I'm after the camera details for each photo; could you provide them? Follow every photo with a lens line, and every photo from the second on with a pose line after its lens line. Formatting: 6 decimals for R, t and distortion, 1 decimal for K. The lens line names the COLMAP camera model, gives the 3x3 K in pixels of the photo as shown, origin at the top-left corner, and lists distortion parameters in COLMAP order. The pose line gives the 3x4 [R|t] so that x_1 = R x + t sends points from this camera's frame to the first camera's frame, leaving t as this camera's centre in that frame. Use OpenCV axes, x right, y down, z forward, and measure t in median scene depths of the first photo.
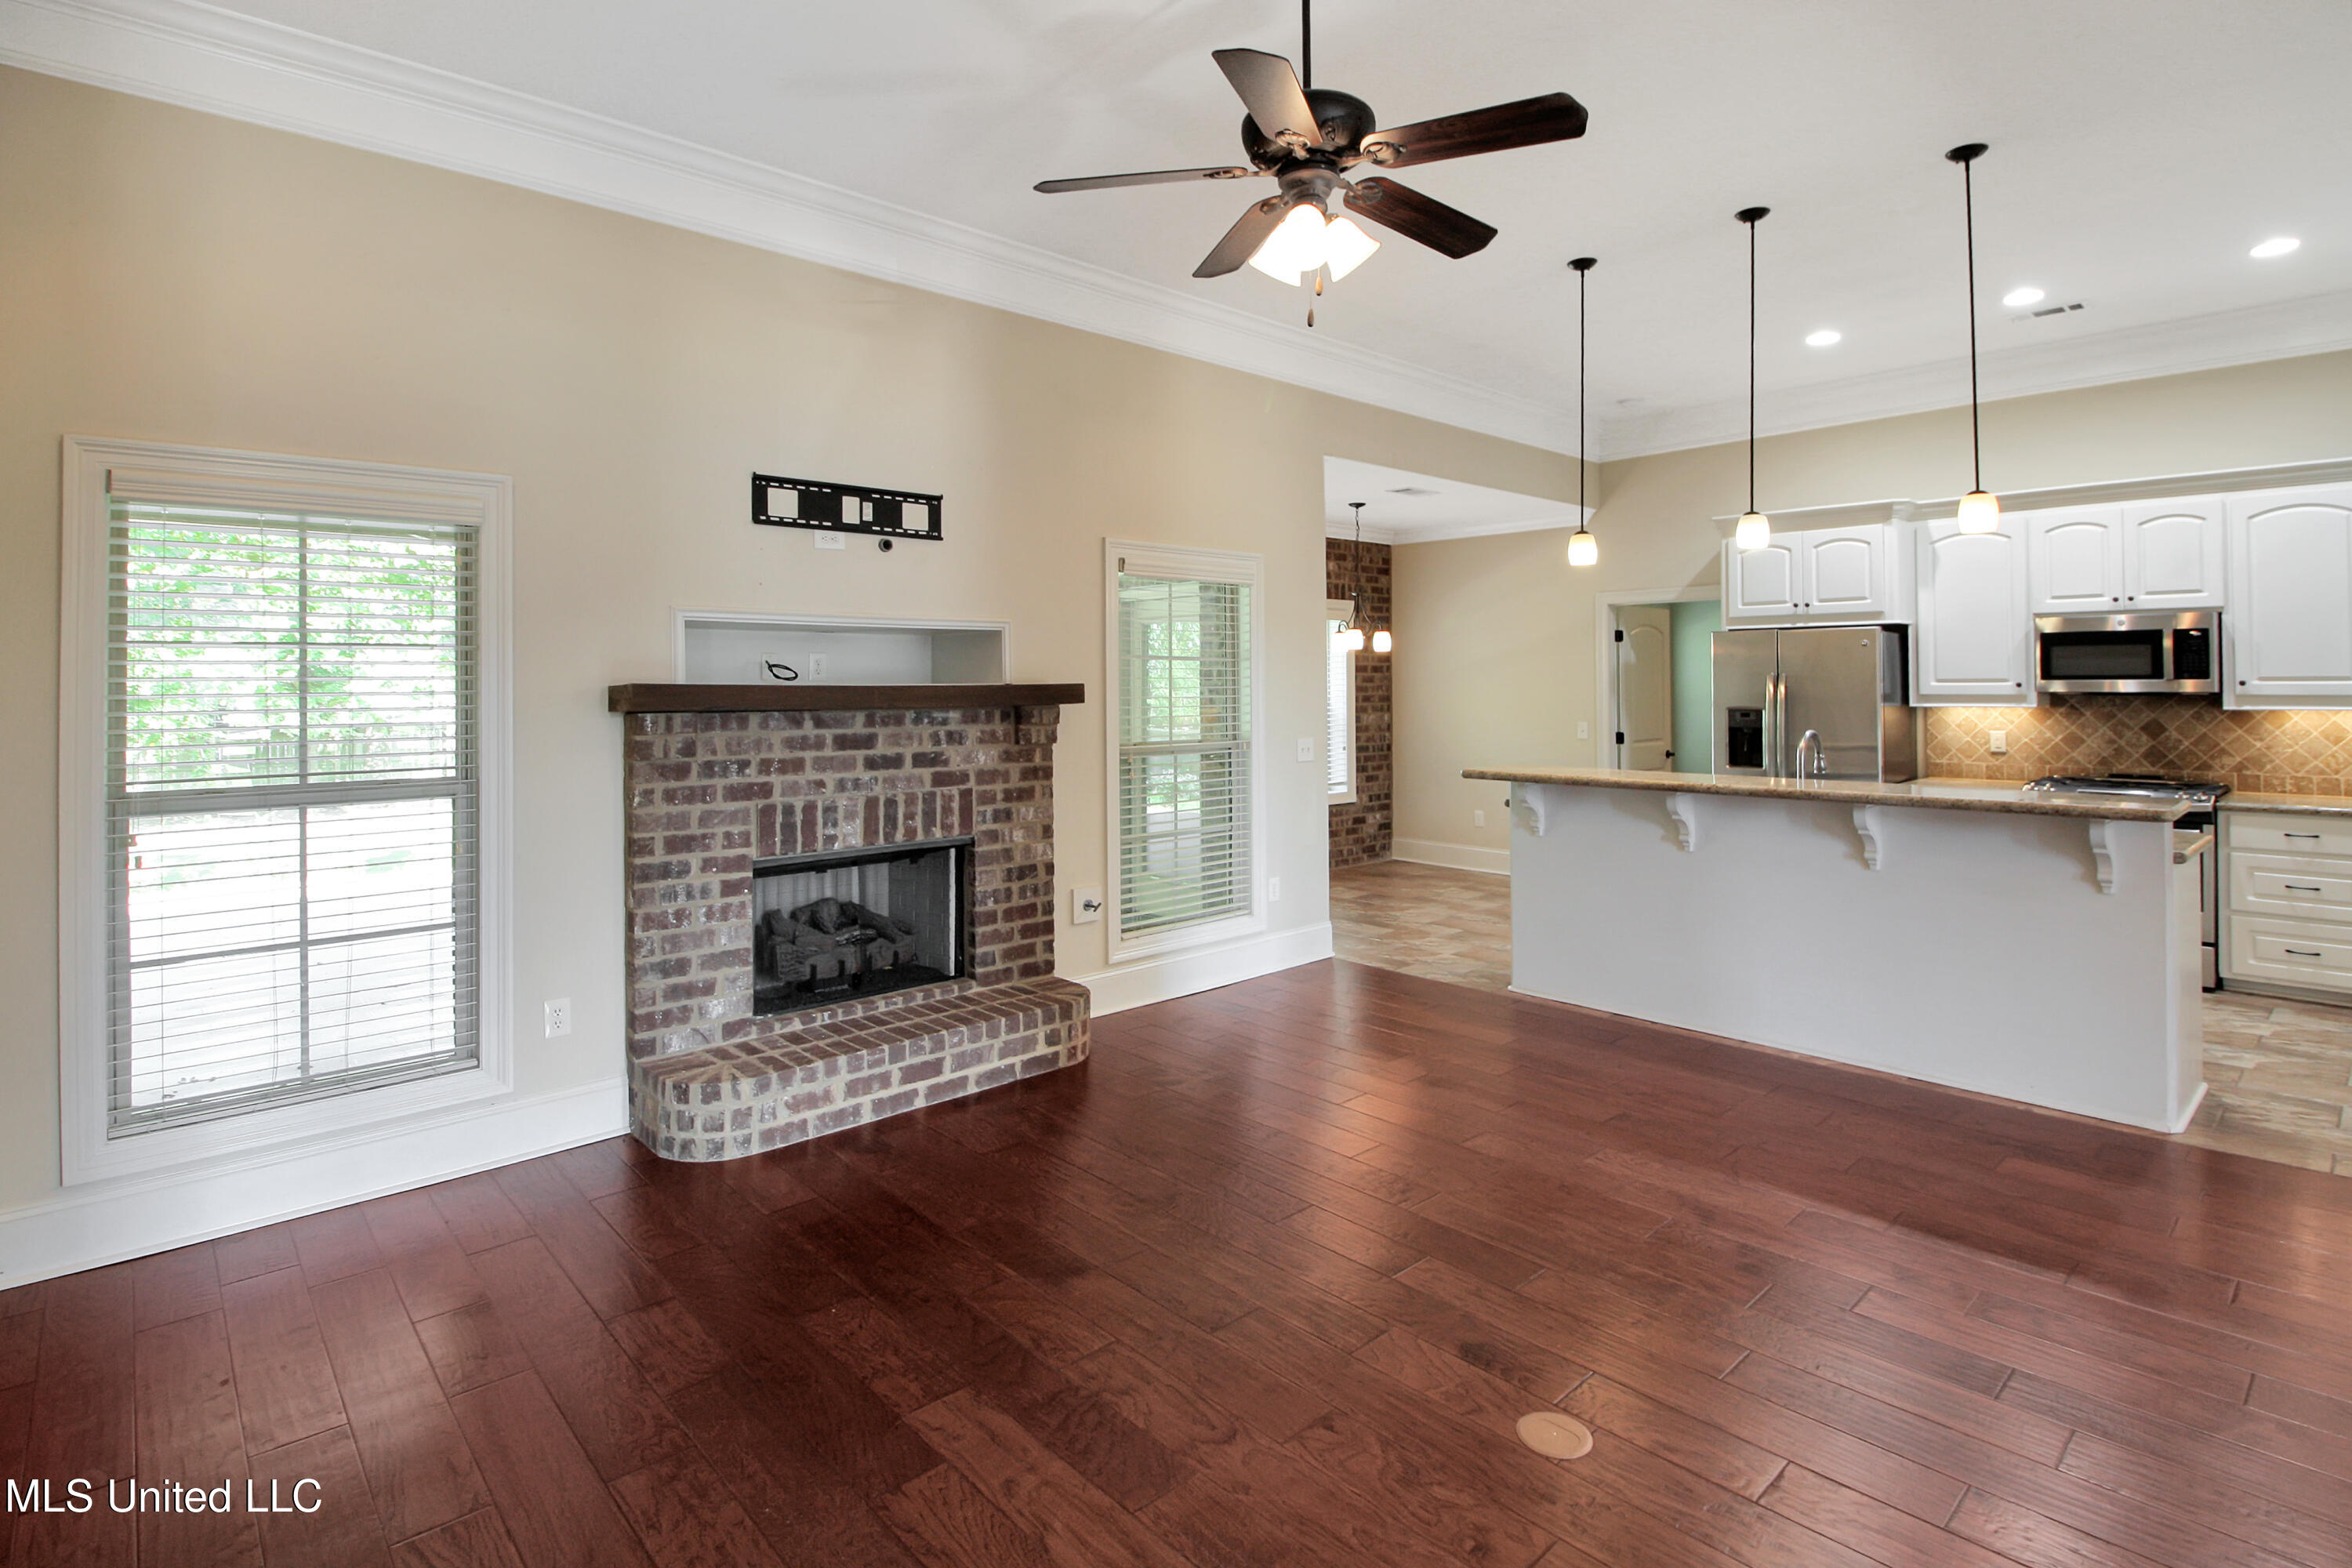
lens RADIAL K [[1173.2, 0, 1177.8], [0, 1173.2, 674.5], [0, 0, 1]] dist [0.000938, -0.000057]
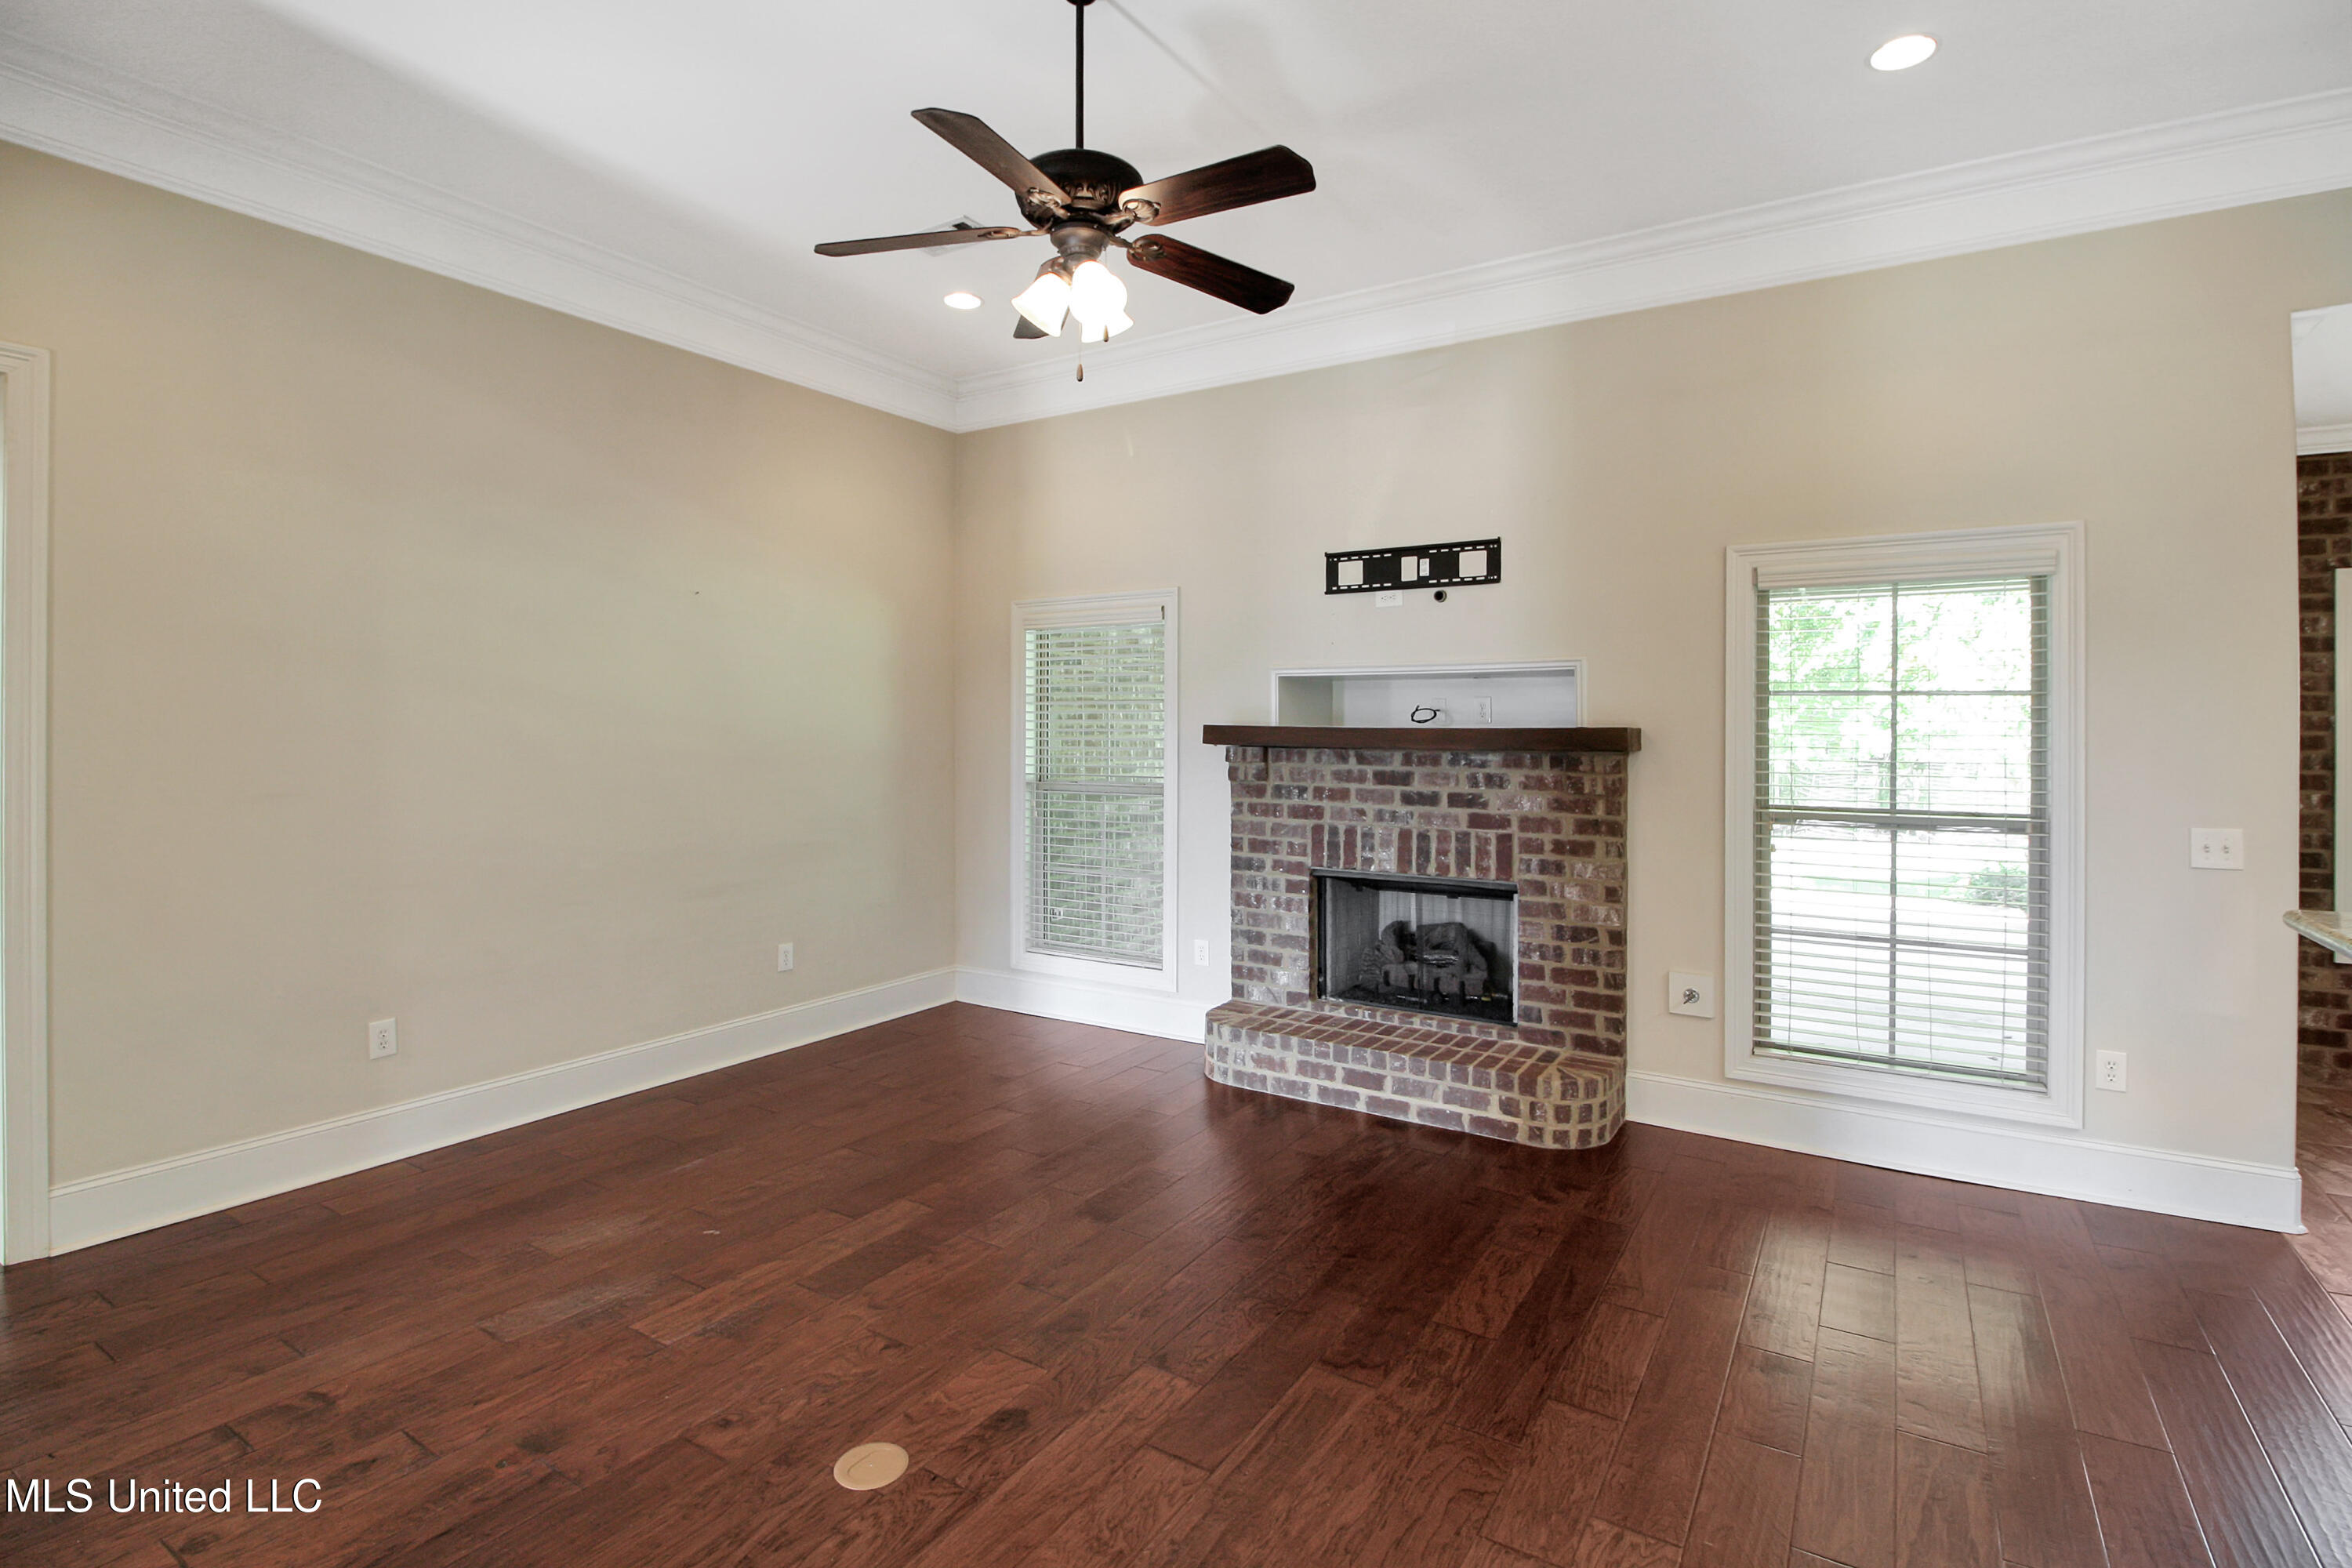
lens RADIAL K [[1113.1, 0, 1178.7], [0, 1113.1, 722.4], [0, 0, 1]] dist [-0.012481, -0.000176]
pose [[0.257721, 0.006298, -0.966199, 0.683691], [0.005346, 0.999954, 0.007944, -0.004890], [0.966205, -0.007212, 0.257675, 0.524094]]
